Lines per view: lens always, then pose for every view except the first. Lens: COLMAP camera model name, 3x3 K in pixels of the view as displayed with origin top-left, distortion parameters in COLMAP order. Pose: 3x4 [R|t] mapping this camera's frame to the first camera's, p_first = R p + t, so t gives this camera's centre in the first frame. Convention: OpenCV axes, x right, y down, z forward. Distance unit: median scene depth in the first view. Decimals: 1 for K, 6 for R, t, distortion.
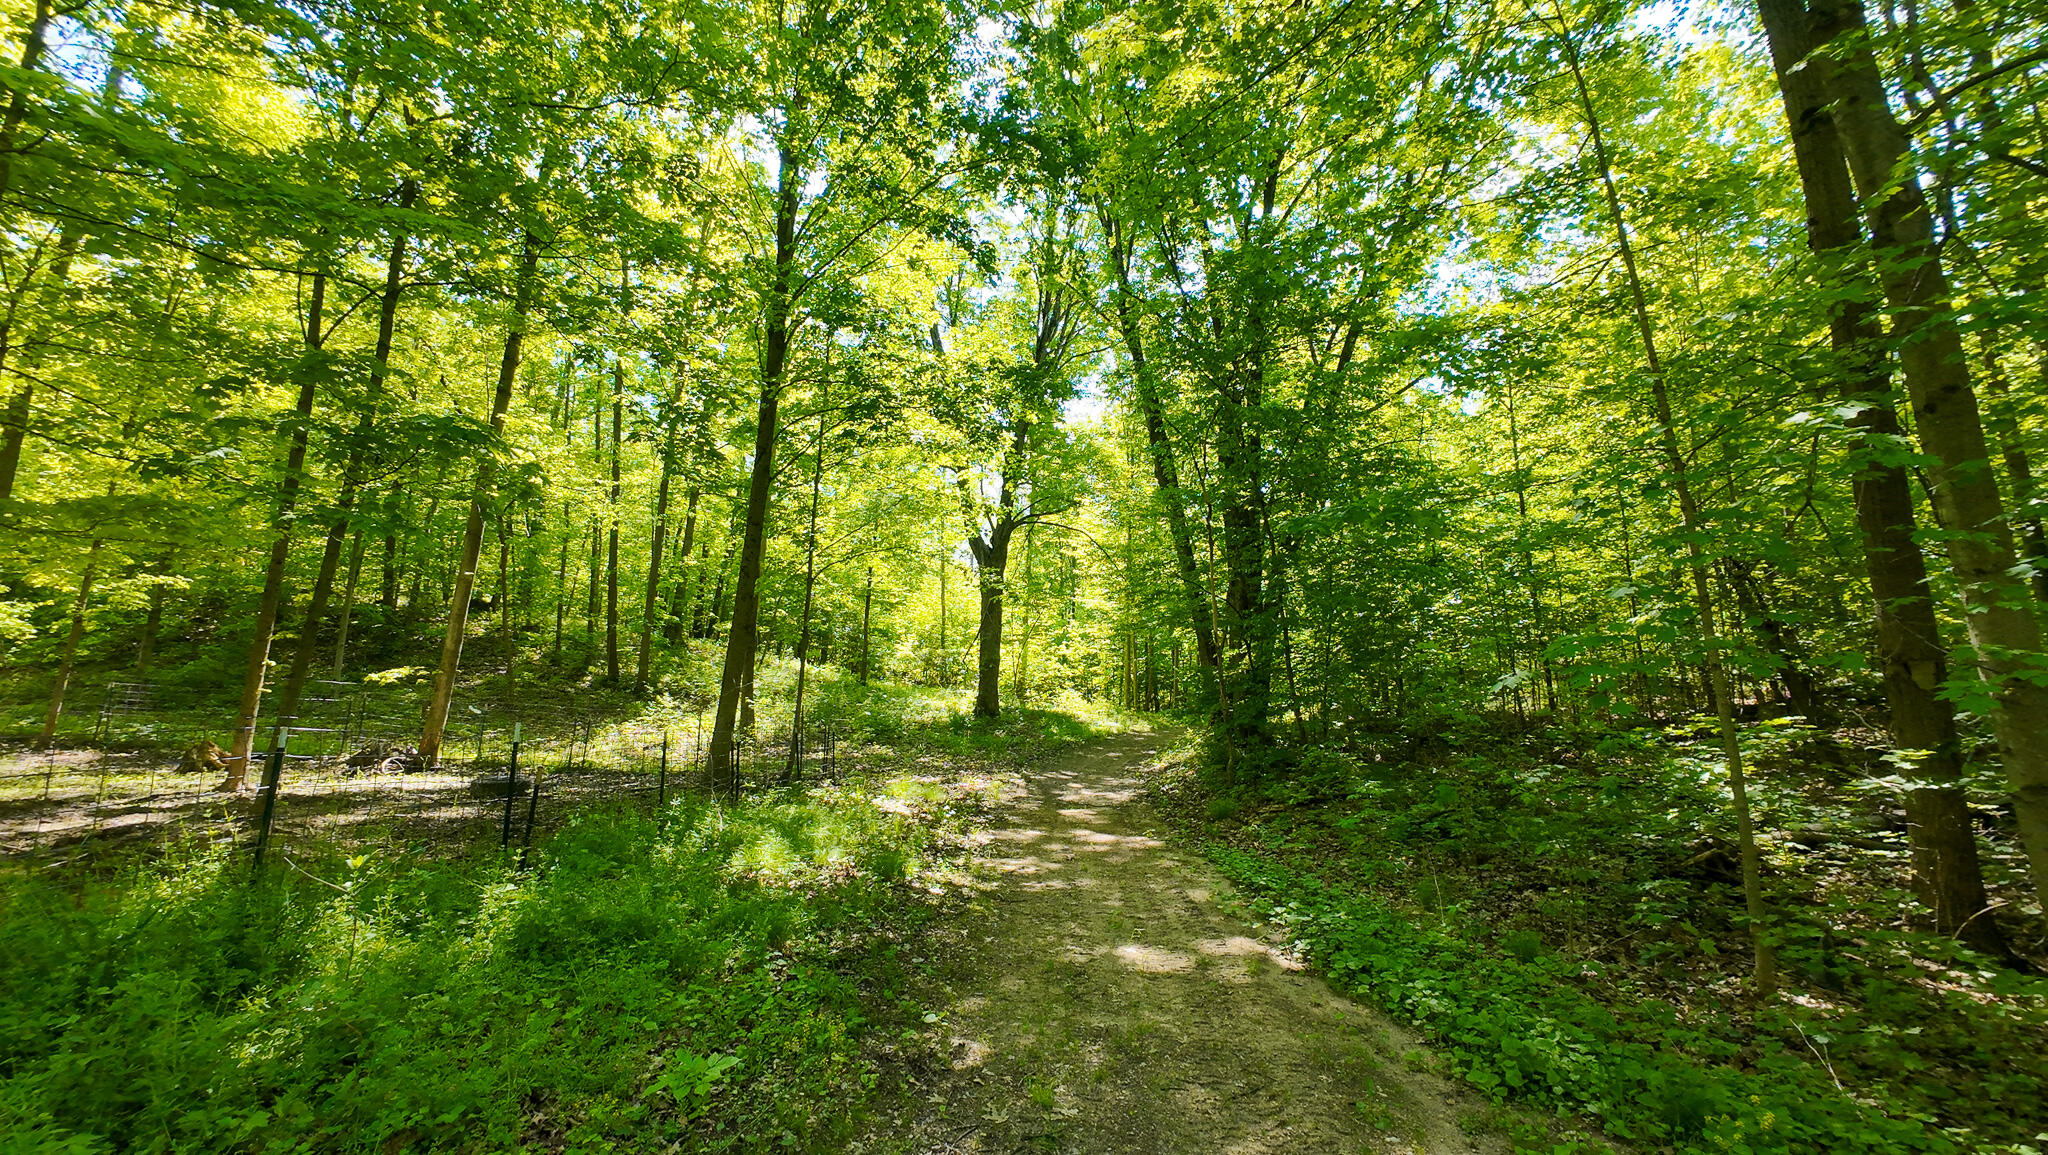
lens RADIAL K [[797.5, 0, 1024.0], [0, 797.5, 577.5], [0, 0, 1]] dist [-0.001516, 0.000257]
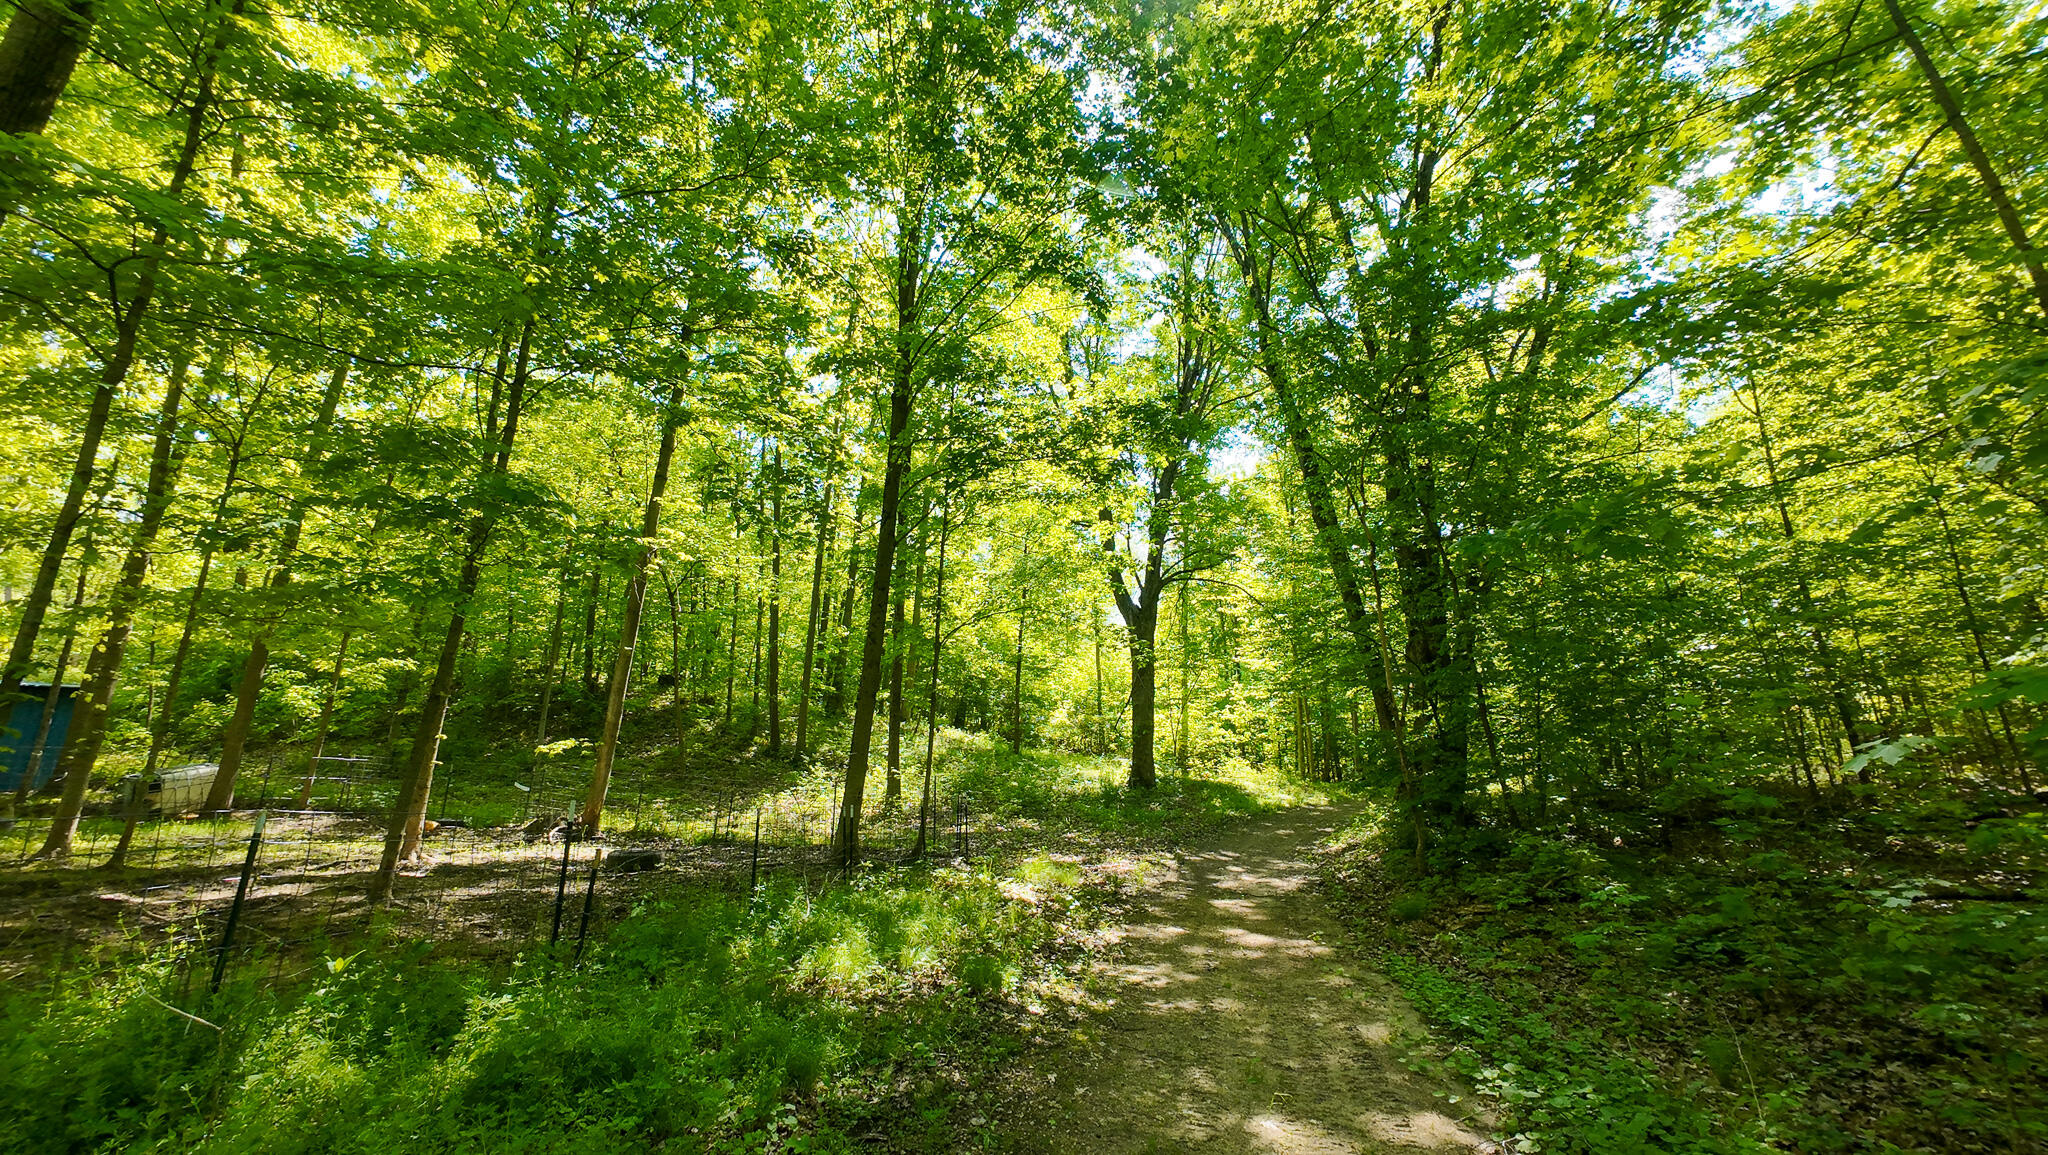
lens RADIAL K [[797.5, 0, 1024.0], [0, 797.5, 577.5], [0, 0, 1]] dist [-0.001516, 0.000257]
pose [[0.978757, -0.048576, -0.199184, 0.027026], [0.032075, 0.995843, -0.085250, 0.007140], [0.202498, 0.077050, 0.976247, 0.065276]]
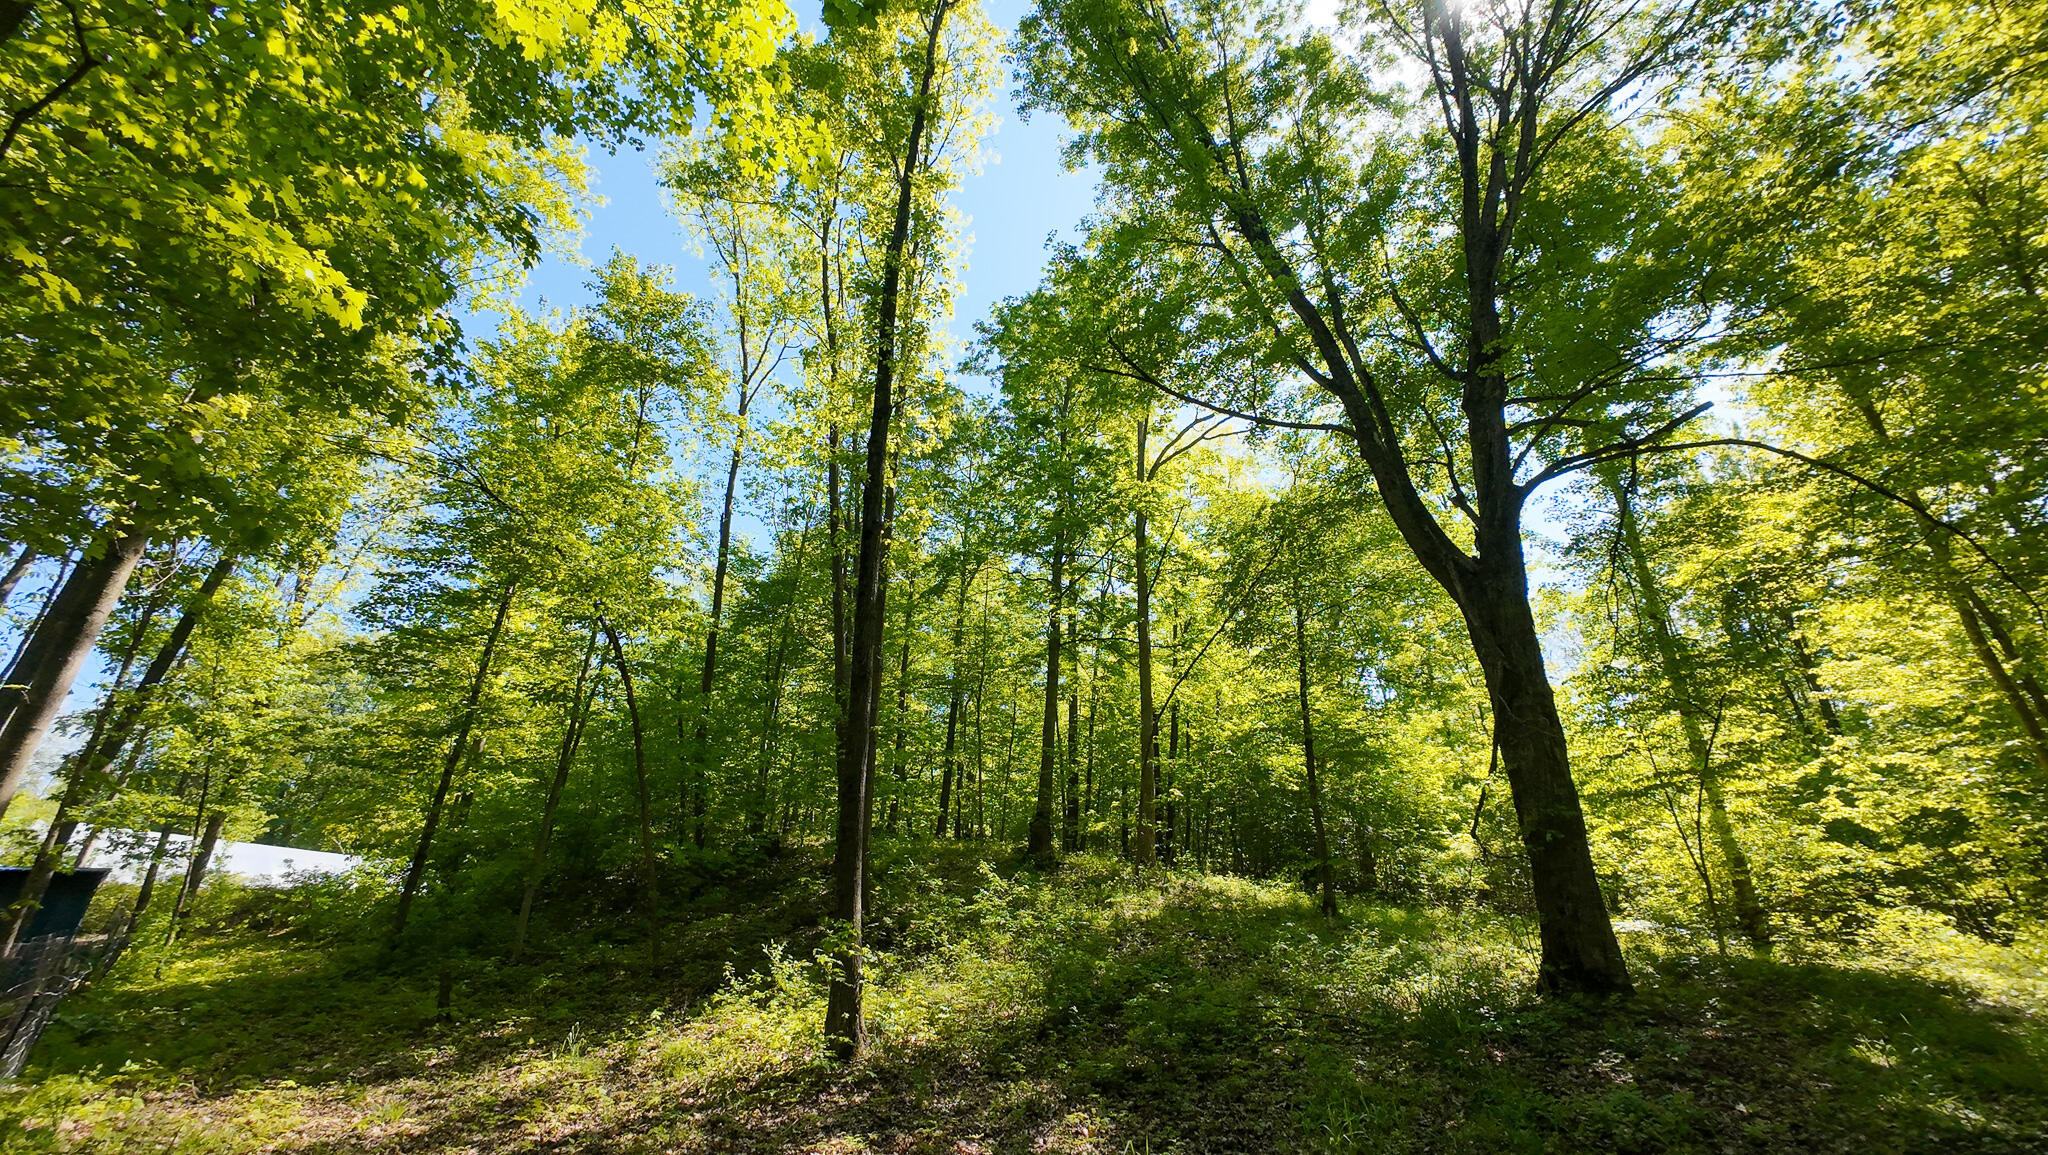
lens RADIAL K [[797.5, 0, 1024.0], [0, 797.5, 577.5], [0, 0, 1]] dist [-0.001516, 0.000257]
pose [[0.732893, -0.304347, -0.608474, 0.071500], [0.123610, 0.939044, -0.320805, 0.149049], [0.669021, 0.159902, 0.725839, 0.974193]]
